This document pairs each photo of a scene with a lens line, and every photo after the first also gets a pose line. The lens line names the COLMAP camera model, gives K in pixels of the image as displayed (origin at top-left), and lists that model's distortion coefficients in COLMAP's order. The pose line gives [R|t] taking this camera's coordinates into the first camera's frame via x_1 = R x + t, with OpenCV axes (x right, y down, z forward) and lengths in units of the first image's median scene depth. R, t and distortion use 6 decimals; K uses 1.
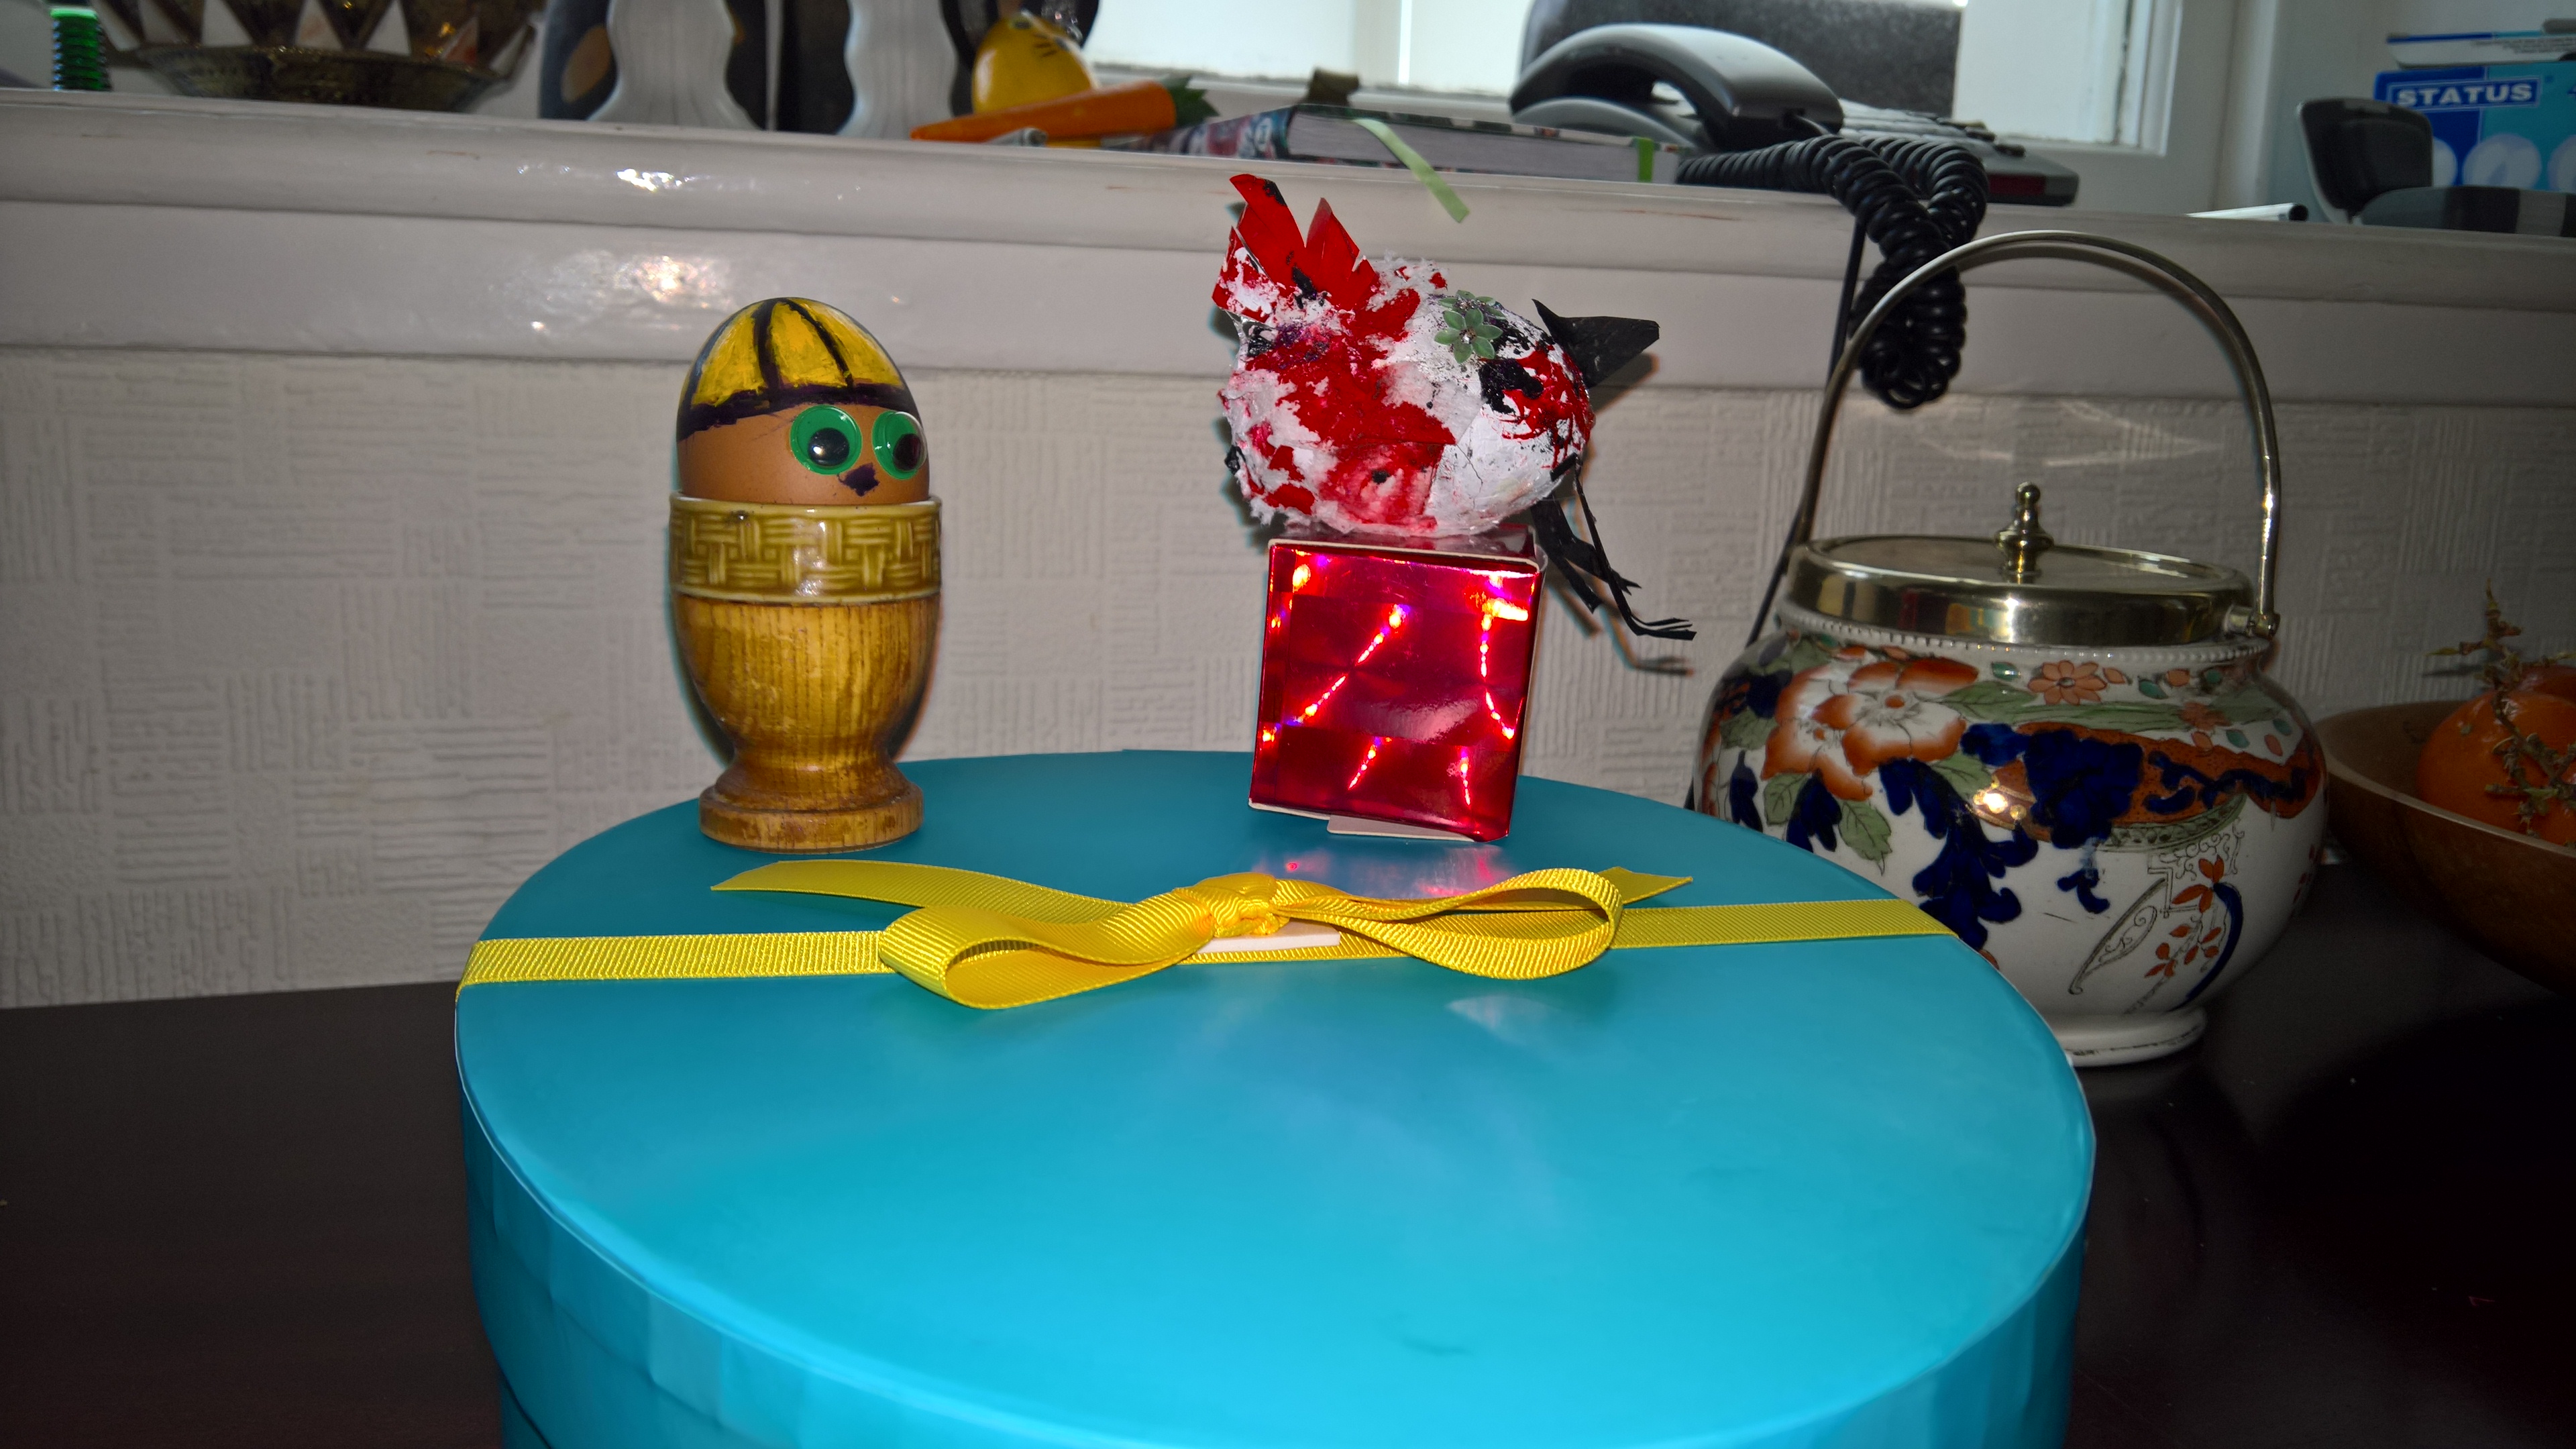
lens RADIAL K [[2008.2, 0, 1288.0], [0, 2008.2, 724.5], [0, 0, 1]] dist [-0.001735, -0.002510]
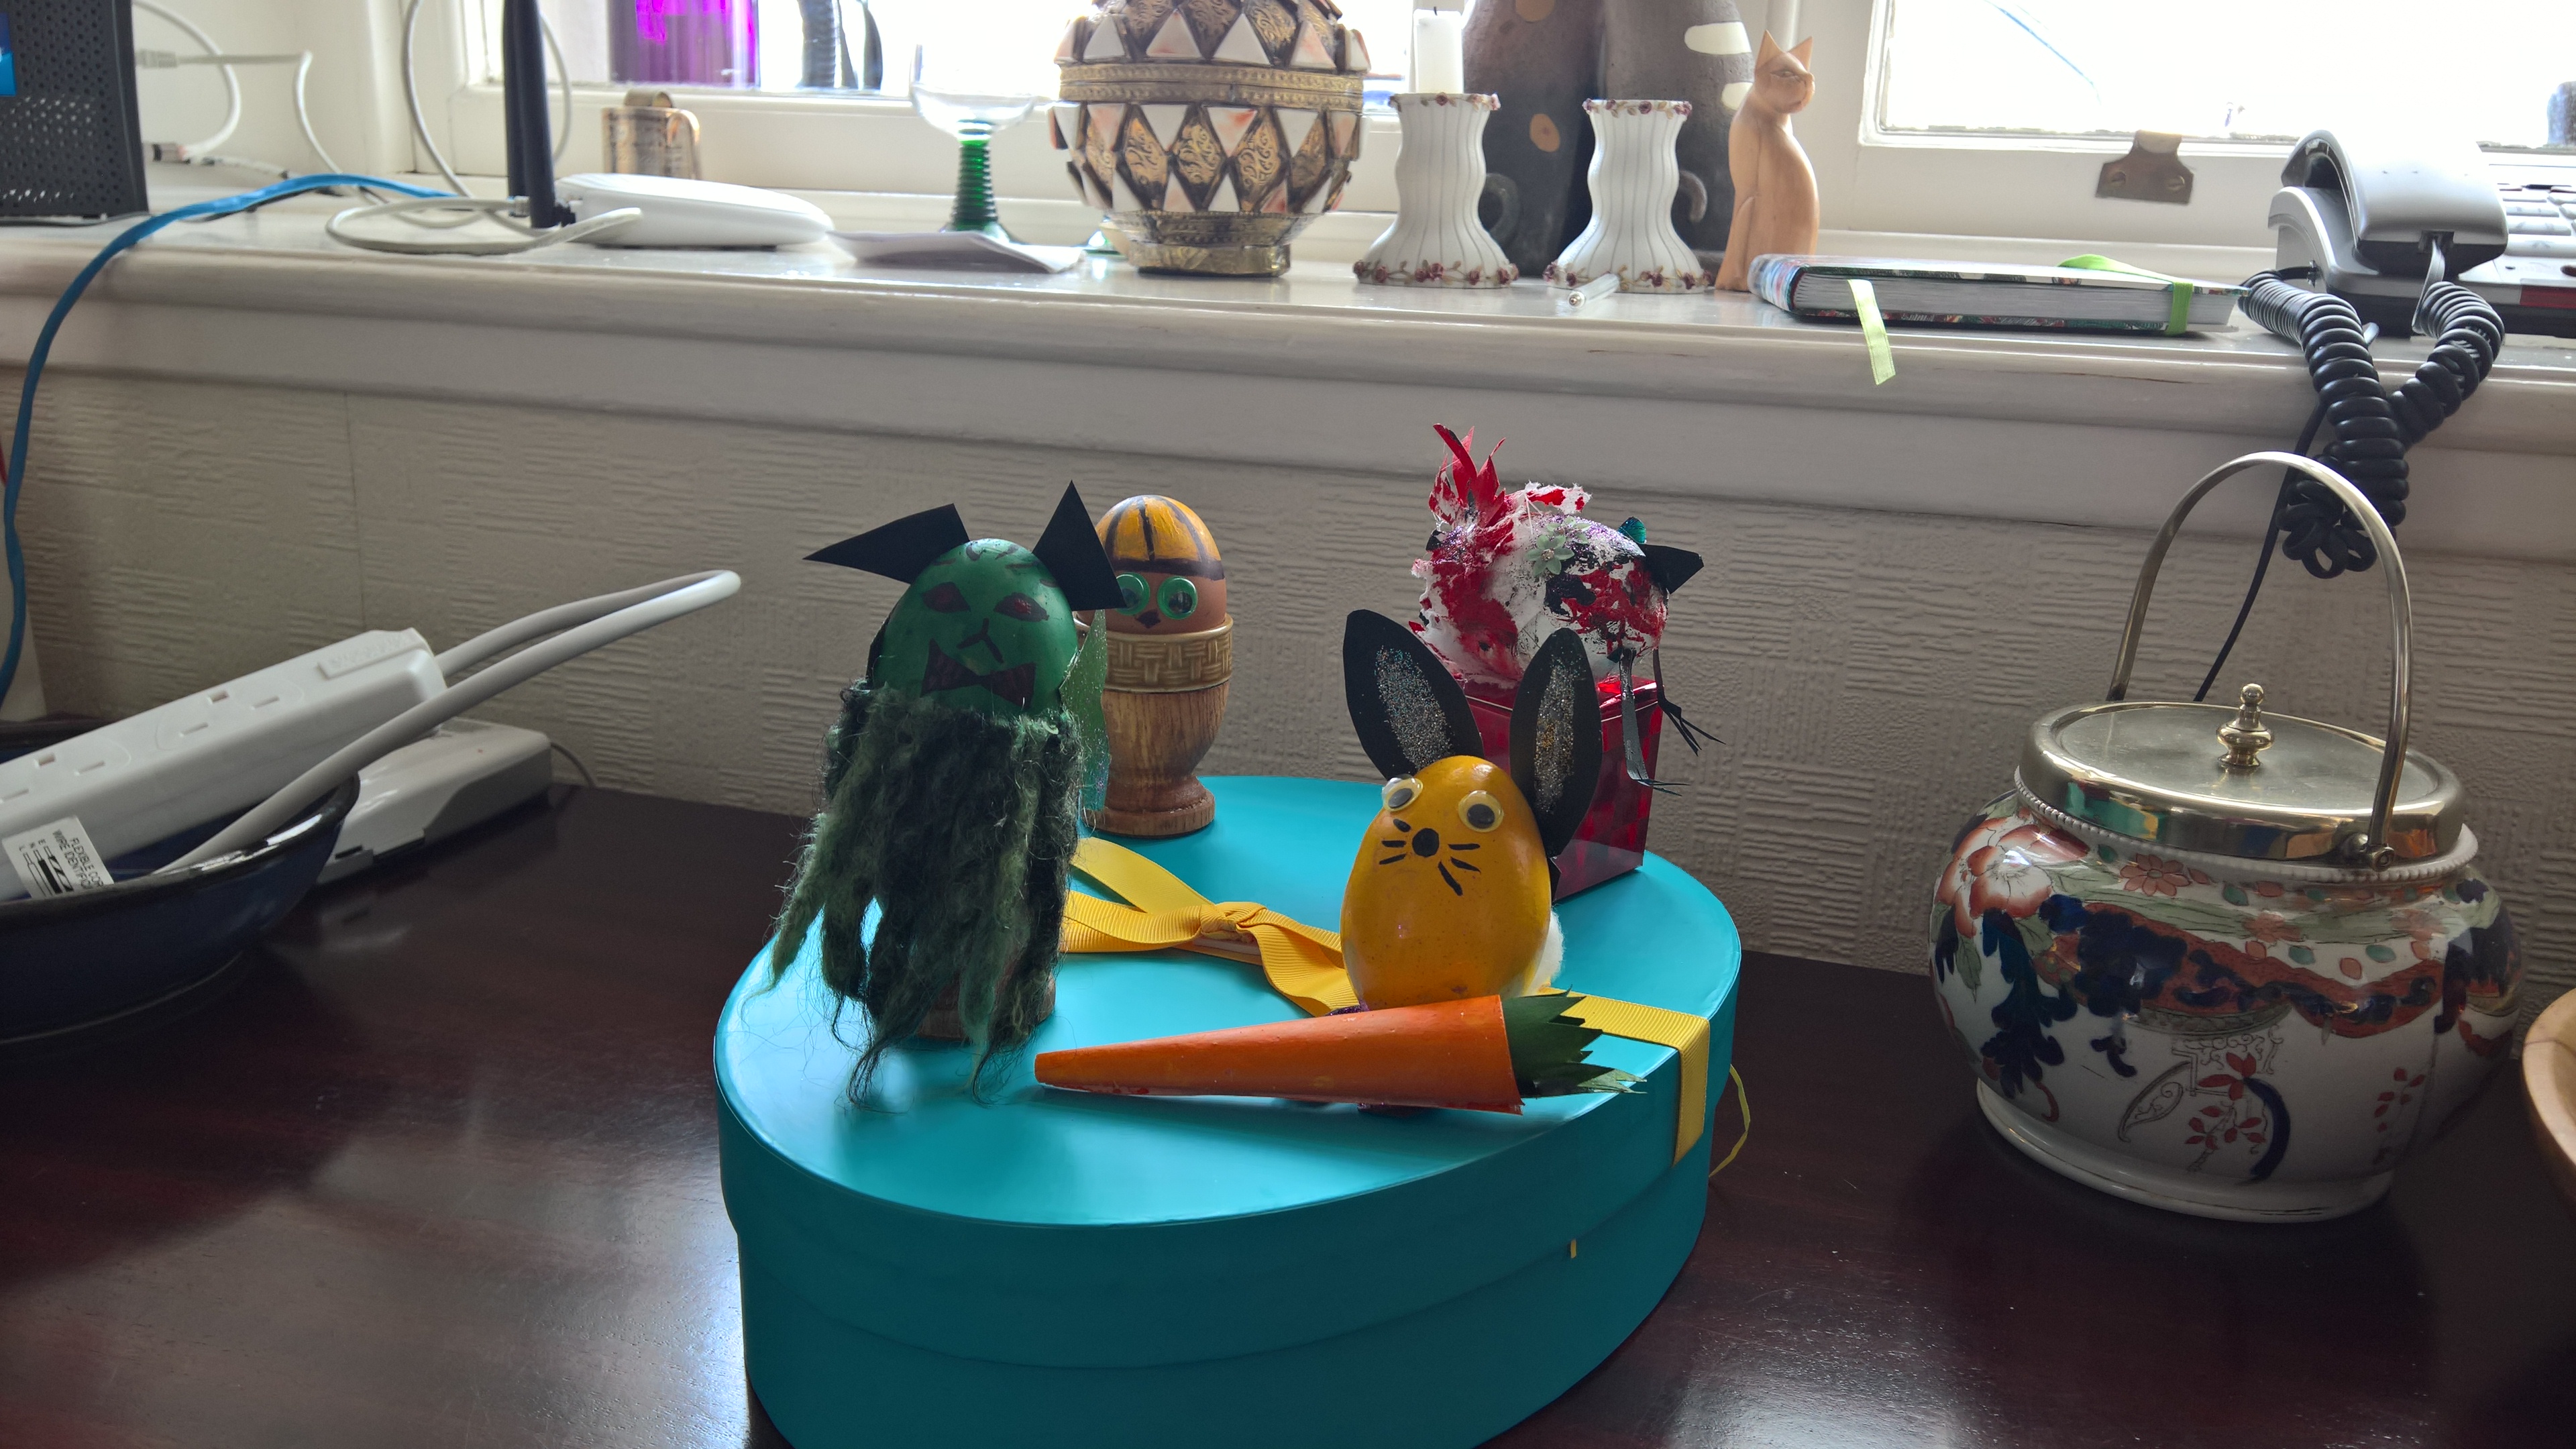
lens RADIAL K [[2008.2, 0, 1288.0], [0, 2008.2, 724.5], [0, 0, 1]] dist [-0.001735, -0.002510]
pose [[0.809566, 0.151770, -0.567071, 0.636783], [-0.115993, 0.988312, 0.098916, -0.163835], [0.575456, -0.014303, 0.817708, -0.214840]]
